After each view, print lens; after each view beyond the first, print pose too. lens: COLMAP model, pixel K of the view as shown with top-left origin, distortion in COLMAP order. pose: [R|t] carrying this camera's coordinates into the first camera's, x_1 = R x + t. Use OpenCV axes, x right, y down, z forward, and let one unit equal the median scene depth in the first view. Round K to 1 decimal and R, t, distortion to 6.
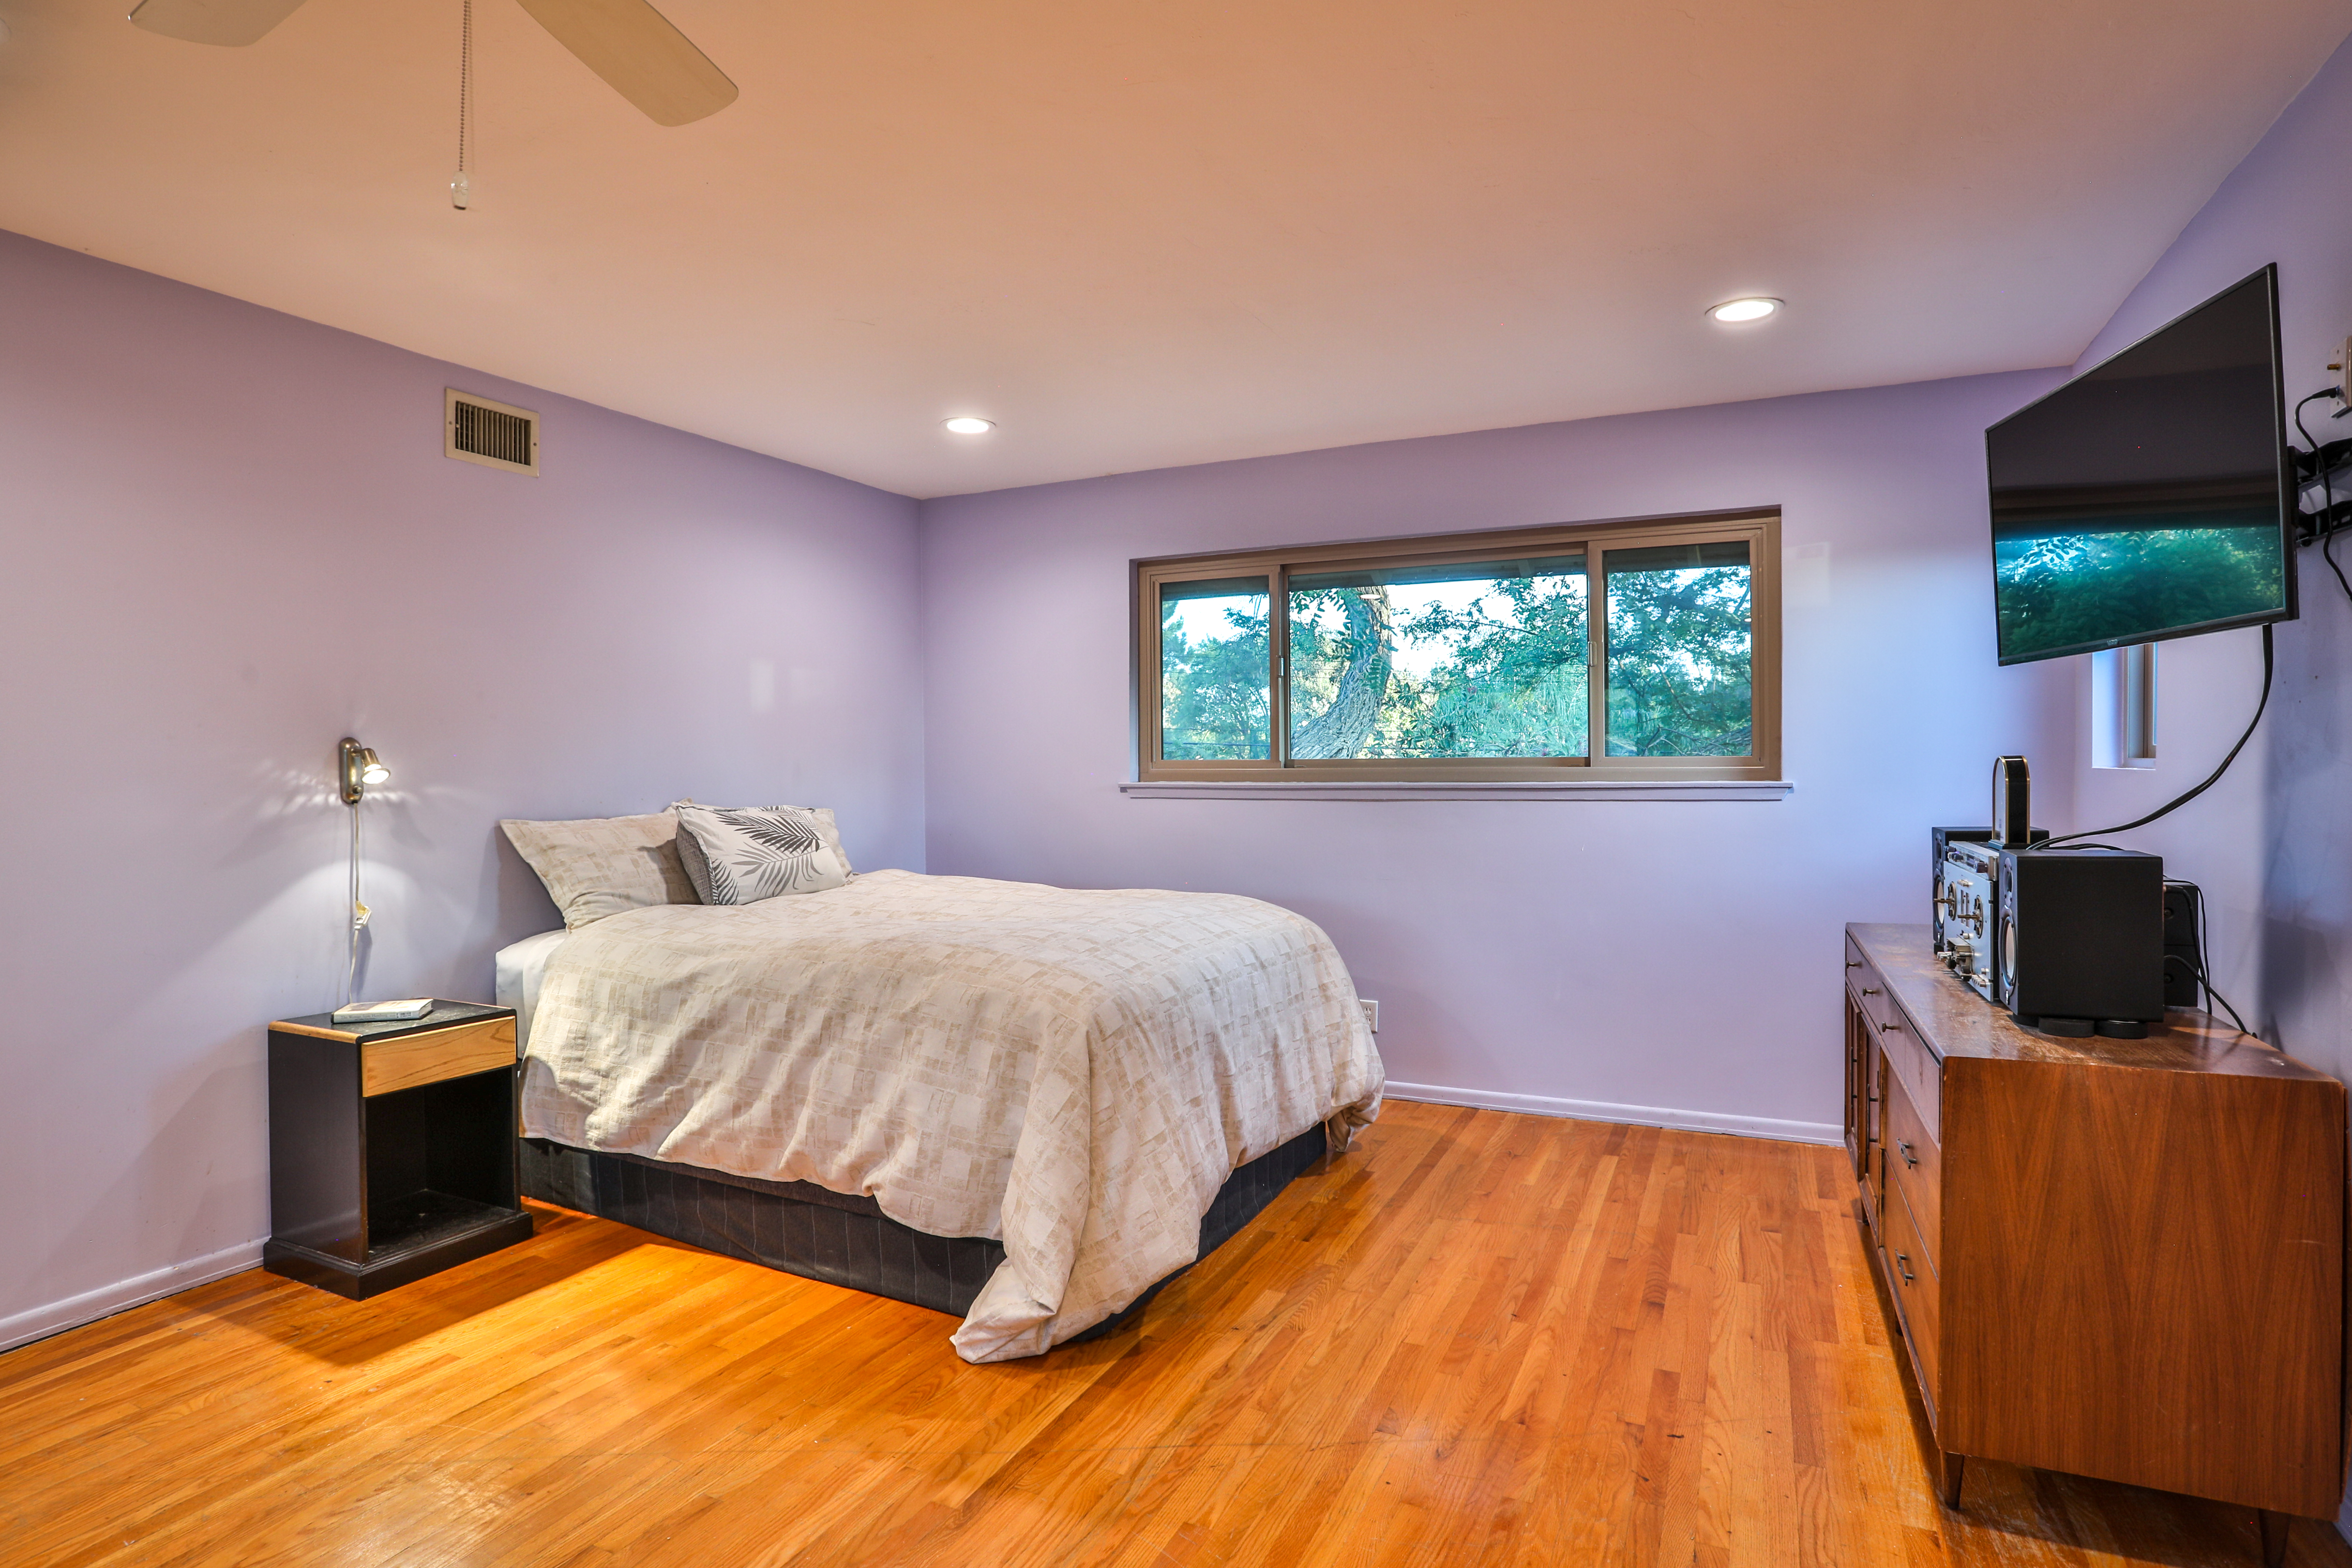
lens RADIAL K [[1208.2, 0, 1167.2], [0, 1208.2, 783.4], [0, 0, 1]] dist [-0.087026, 0.042046]
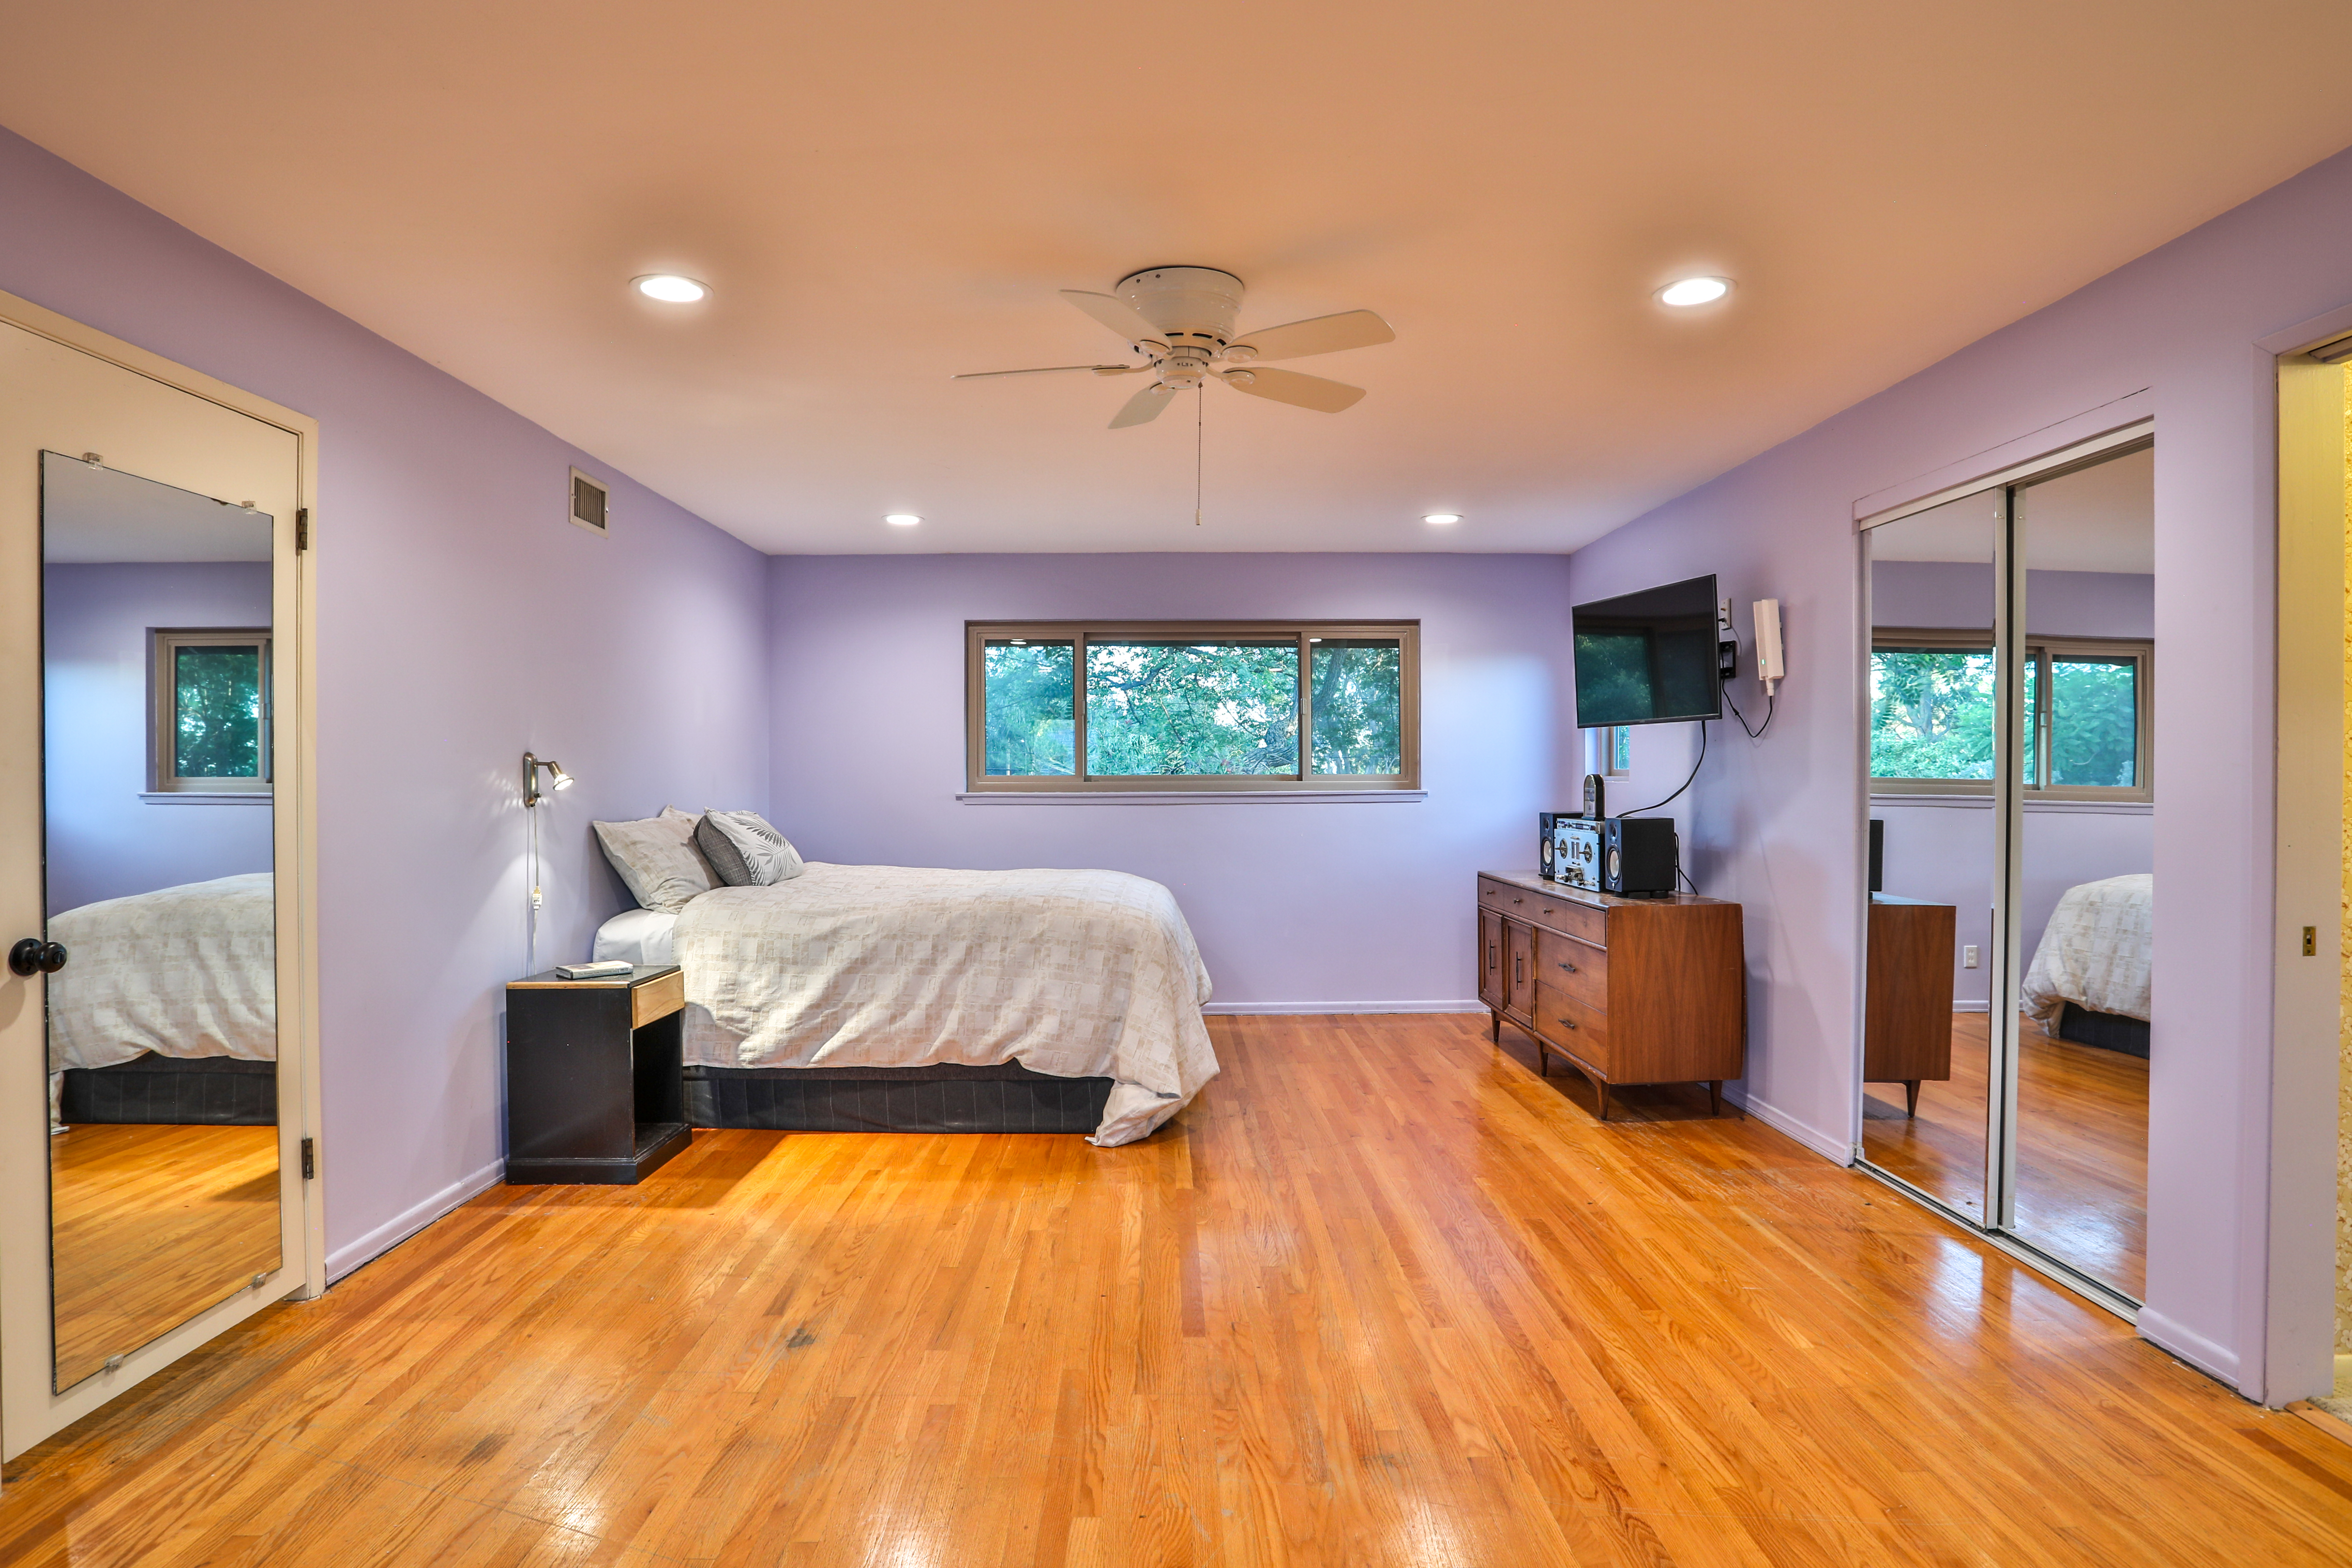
lens RADIAL K [[1209.8, 0, 1169.8], [0, 1209.8, 780.5], [0, 0, 1]] dist [-0.074290, 0.034662]
pose [[0.895579, 0.003269, 0.444891, -0.703915], [0.003872, 0.999878, -0.015141, 0.012346], [-0.444887, 0.015283, 0.895456, -0.438734]]
